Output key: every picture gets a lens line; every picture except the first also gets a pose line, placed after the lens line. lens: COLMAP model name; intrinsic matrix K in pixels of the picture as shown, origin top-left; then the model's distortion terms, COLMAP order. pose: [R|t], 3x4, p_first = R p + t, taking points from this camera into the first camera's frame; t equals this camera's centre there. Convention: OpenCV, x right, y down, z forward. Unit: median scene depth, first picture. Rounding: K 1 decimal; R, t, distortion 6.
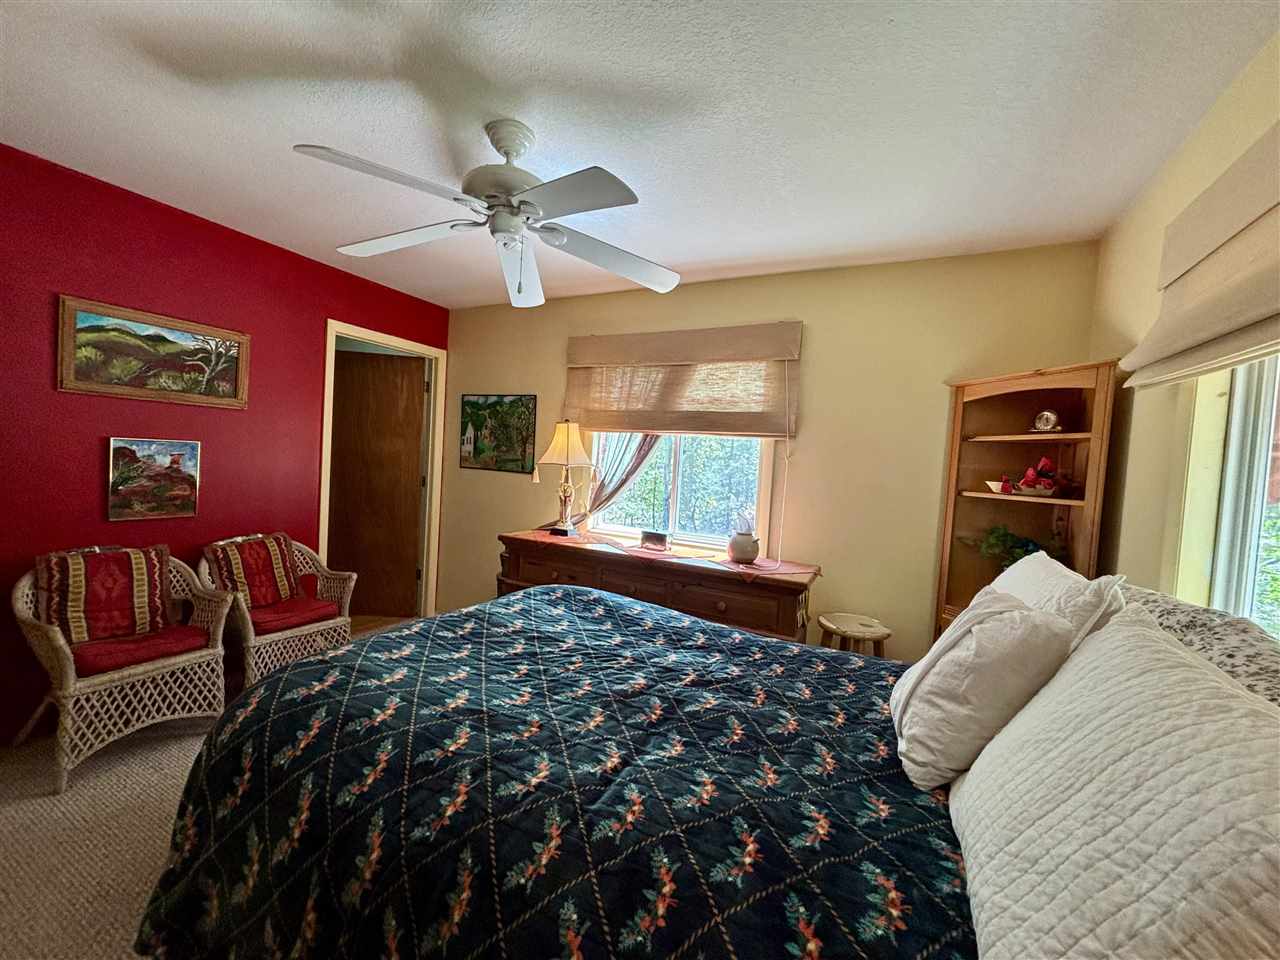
lens RADIAL K [[513.3, 0, 635.9], [0, 513.3, 481.2], [0, 0, 1]] dist [0.000050, 0.000274]
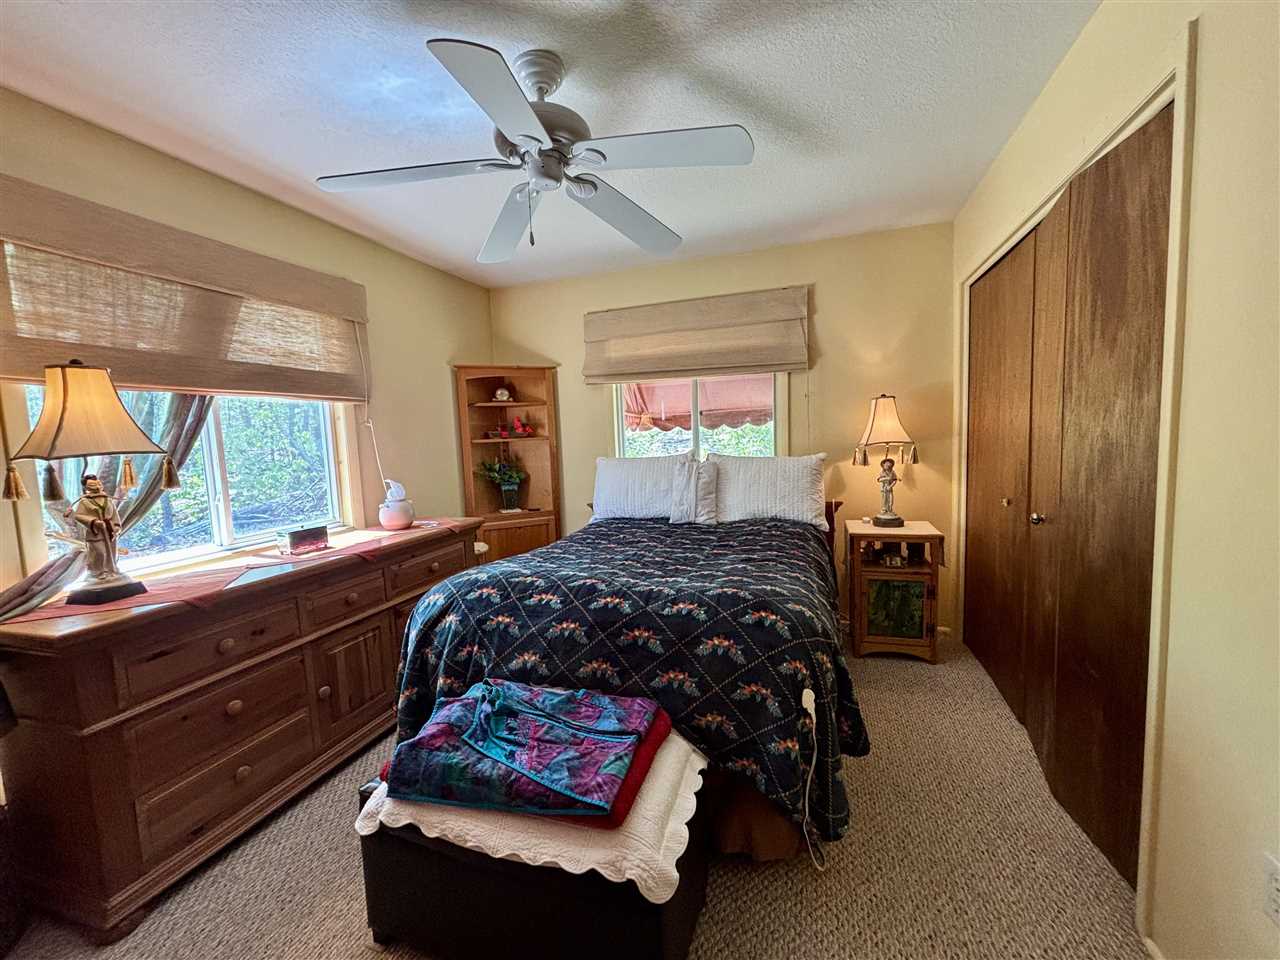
lens RADIAL K [[522.1, 0, 642.1], [0, 522.1, 478.3], [0, 0, 1]] dist [-0.000507, -0.000203]
pose [[-0.165943, -0.142114, 0.975841, -0.778418], [0.066932, 0.985656, 0.154925, -0.058975], [-0.983861, 0.091024, -0.154051, 0.629860]]
